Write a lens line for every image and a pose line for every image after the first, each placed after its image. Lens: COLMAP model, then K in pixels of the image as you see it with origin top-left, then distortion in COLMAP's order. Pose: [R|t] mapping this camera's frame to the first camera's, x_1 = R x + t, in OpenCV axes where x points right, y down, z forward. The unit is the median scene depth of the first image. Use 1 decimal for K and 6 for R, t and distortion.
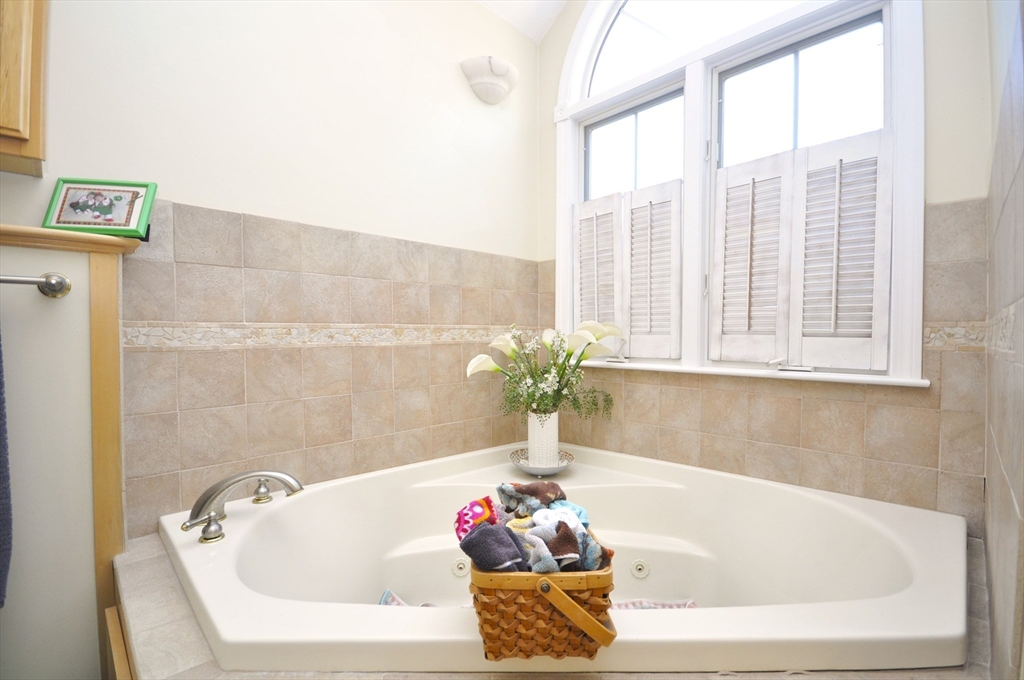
lens RADIAL K [[447.1, 0, 514.9], [0, 447.1, 340.1], [0, 0, 1]] dist [-0.009451, -0.004085]
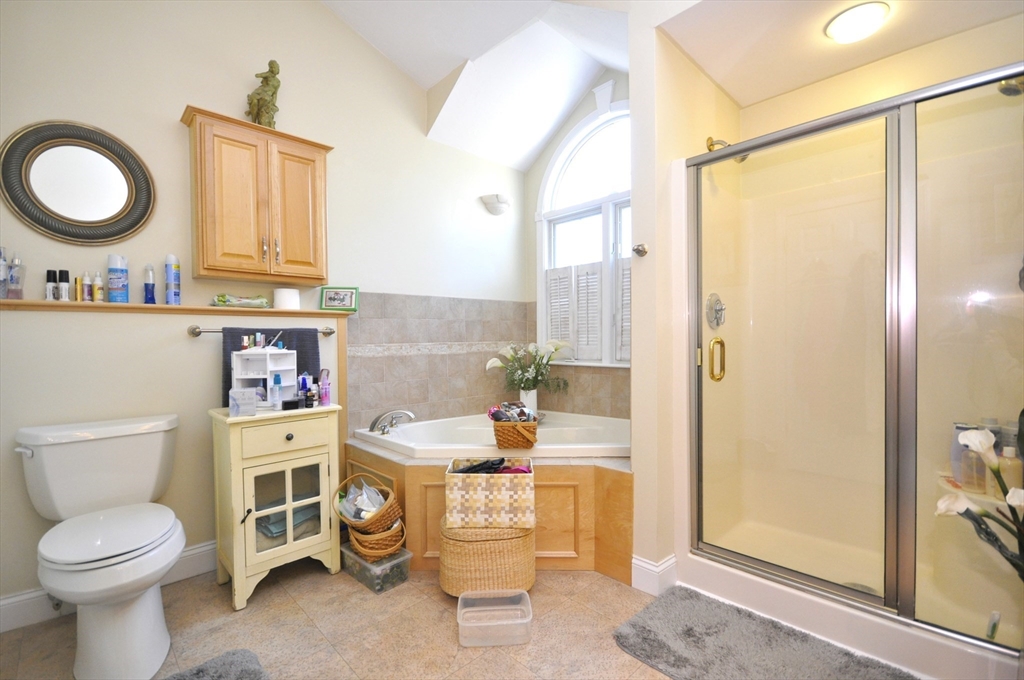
lens RADIAL K [[447.1, 0, 512.6], [0, 447.1, 340.5], [0, 0, 1]] dist [-0.009451, -0.004085]
pose [[0.999716, -0.009722, -0.021758, 0.043973], [0.009481, 0.999893, -0.011171, -0.019359], [0.021864, 0.010961, 0.999701, -0.855659]]
